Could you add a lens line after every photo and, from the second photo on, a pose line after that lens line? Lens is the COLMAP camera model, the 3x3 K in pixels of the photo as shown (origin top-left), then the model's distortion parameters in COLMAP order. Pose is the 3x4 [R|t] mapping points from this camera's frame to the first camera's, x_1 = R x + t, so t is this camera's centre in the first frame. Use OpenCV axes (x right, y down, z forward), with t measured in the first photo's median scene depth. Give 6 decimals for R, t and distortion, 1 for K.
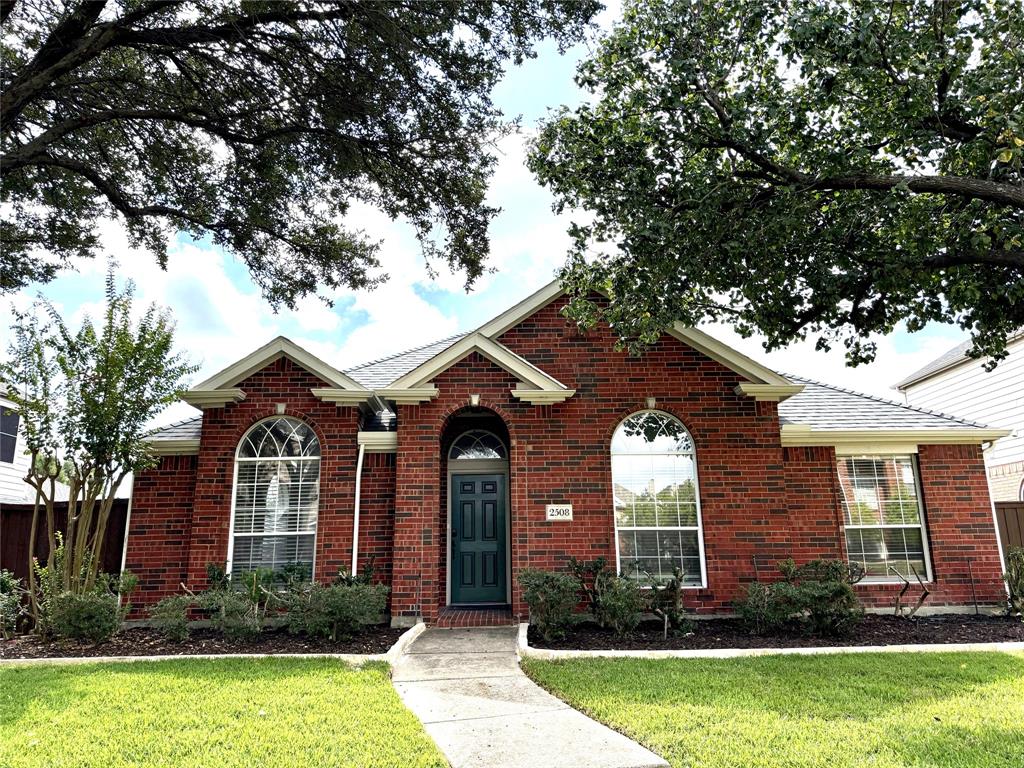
lens RADIAL K [[711.2, 0, 517.2], [0, 711.2, 379.0], [0, 0, 1]] dist [0.027840, -0.021147]
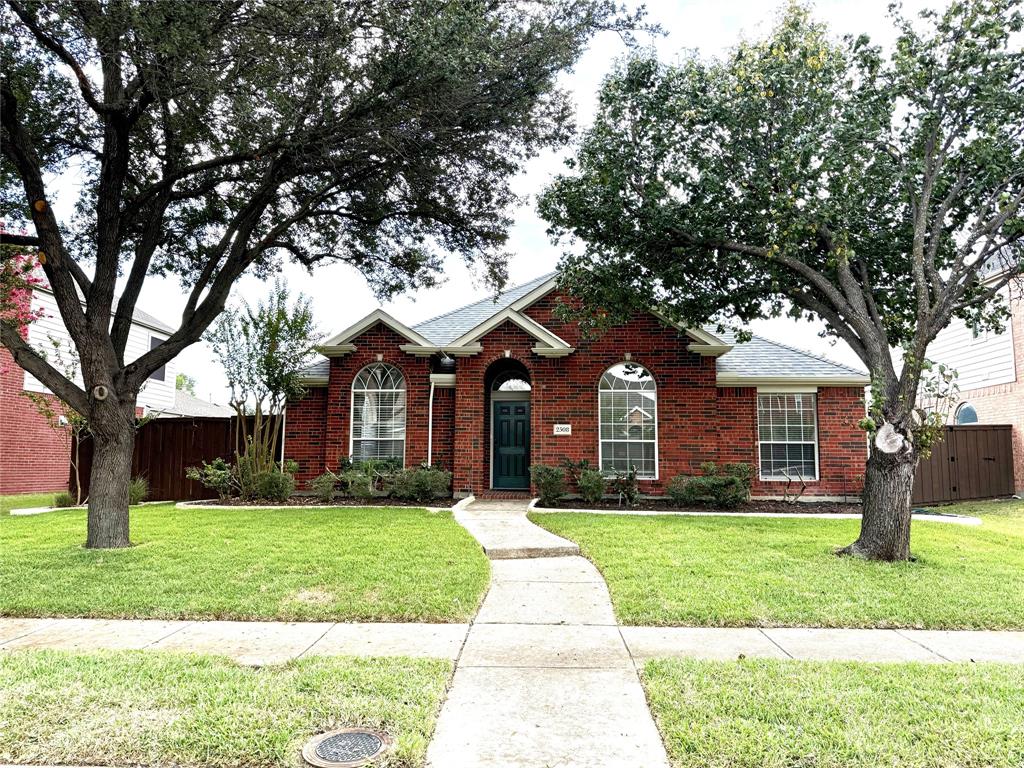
lens RADIAL K [[711.2, 0, 510.5], [0, 711.2, 387.1], [0, 0, 1]] dist [0.027840, -0.021147]
pose [[0.995924, 0.013519, -0.089178, 0.083335], [-0.001353, 0.990832, 0.135094, -0.105671], [0.090186, -0.134423, 0.986812, -0.490983]]
